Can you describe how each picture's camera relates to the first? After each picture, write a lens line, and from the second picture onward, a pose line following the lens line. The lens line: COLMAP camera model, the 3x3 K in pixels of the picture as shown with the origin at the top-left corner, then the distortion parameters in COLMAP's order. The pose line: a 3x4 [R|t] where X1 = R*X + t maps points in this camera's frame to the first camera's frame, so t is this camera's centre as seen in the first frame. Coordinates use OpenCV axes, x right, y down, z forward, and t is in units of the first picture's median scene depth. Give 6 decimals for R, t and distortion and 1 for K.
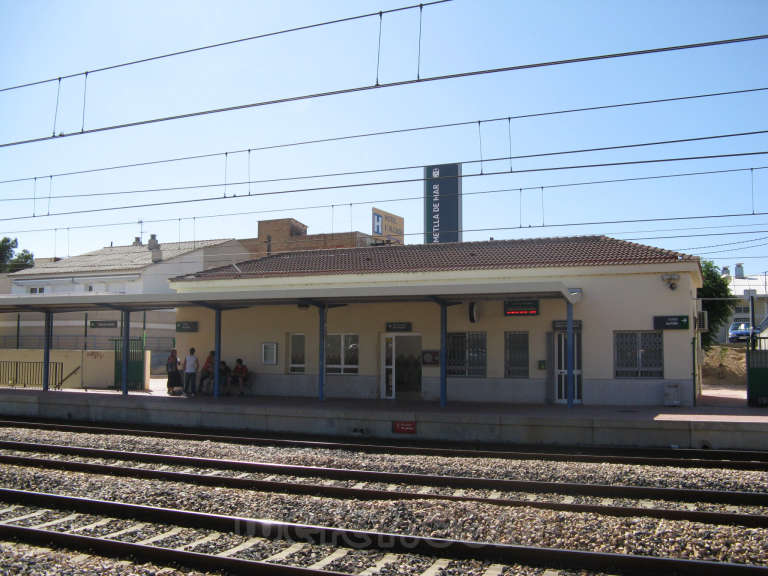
lens RADIAL K [[786.3, 0, 379.5], [0, 786.3, 287.2], [0, 0, 1]] dist [-0.199887, 0.243628]
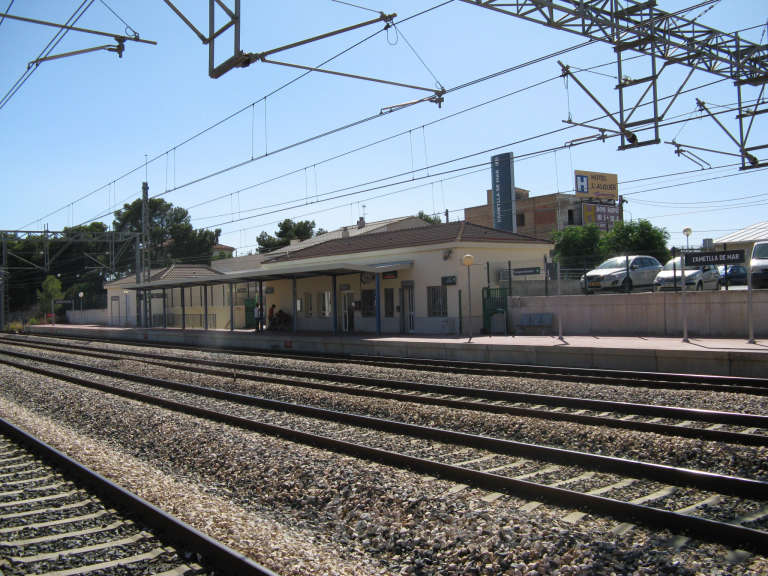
lens RADIAL K [[786.3, 0, 379.5], [0, 786.3, 287.2], [0, 0, 1]] dist [-0.199887, 0.243628]
pose [[0.862376, -0.037587, -0.504871, 0.810744], [0.072537, 0.996125, 0.049741, -0.022648], [0.501045, -0.079518, 0.861760, -0.334747]]
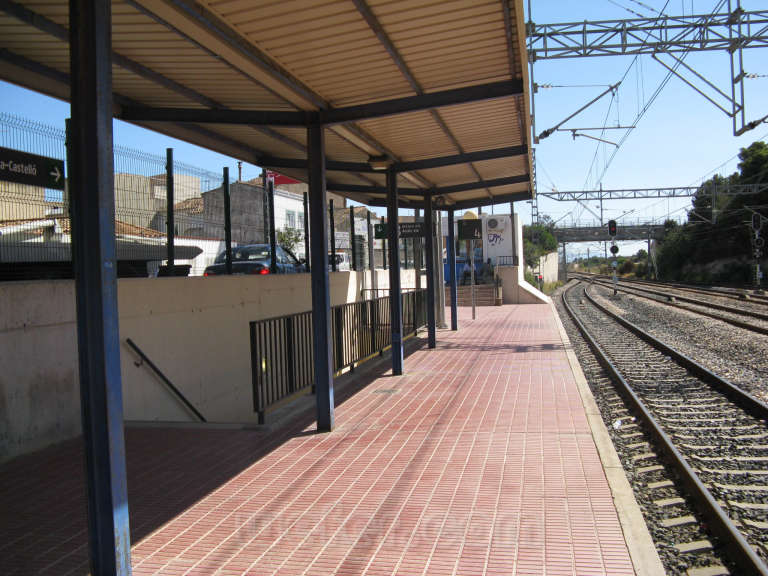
lens RADIAL K [[786.3, 0, 379.5], [0, 786.3, 287.2], [0, 0, 1]] dist [-0.199887, 0.243628]
pose [[0.213127, 0.012879, -0.976940, 1.130640], [0.111919, 0.993009, 0.037507, -0.041753], [0.970593, -0.117332, 0.210196, -0.494880]]
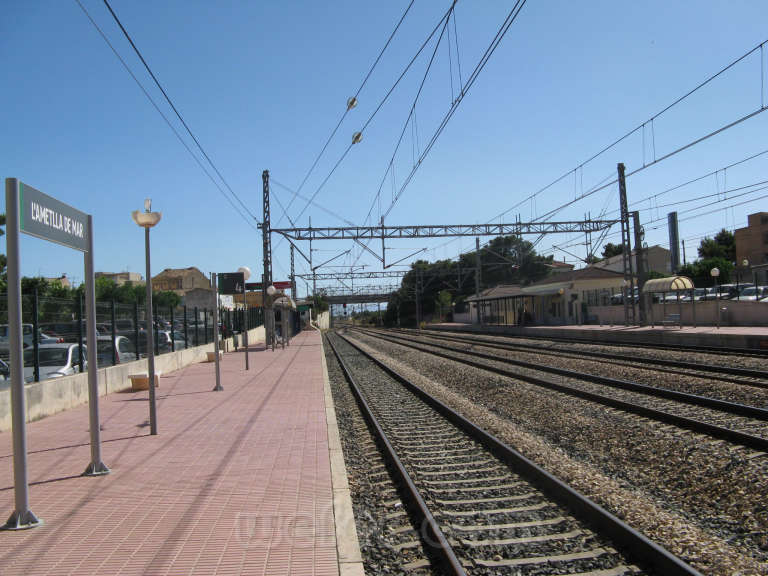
lens RADIAL K [[786.3, 0, 379.5], [0, 786.3, 287.2], [0, 0, 1]] dist [-0.199887, 0.243628]
pose [[0.465869, -0.057647, -0.882974, 2.195896], [0.117408, 0.993080, -0.002890, -0.067260], [0.877030, -0.102322, 0.469413, -0.932549]]
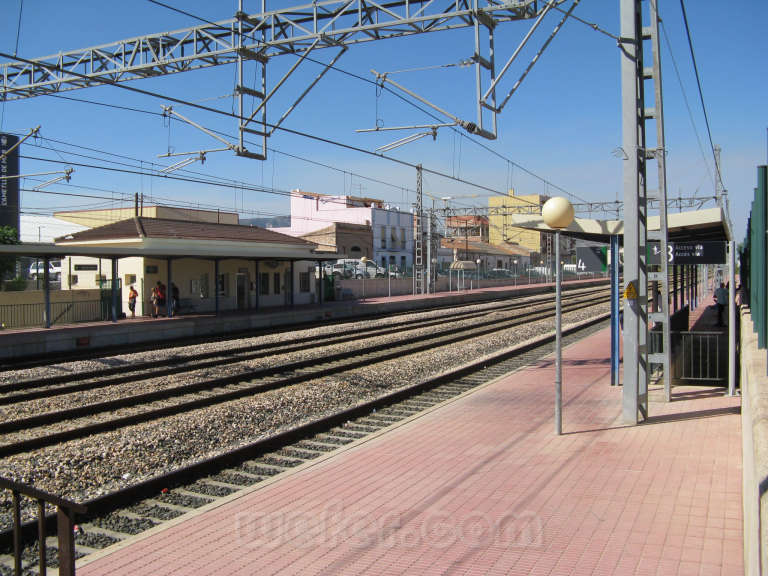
lens RADIAL K [[786.3, 0, 379.5], [0, 786.3, 287.2], [0, 0, 1]] dist [-0.199887, 0.243628]
pose [[0.030098, -0.026786, 0.999188, -1.666012], [-0.078122, 0.996520, 0.029067, 0.008332], [-0.996489, -0.078933, 0.027901, 0.539667]]
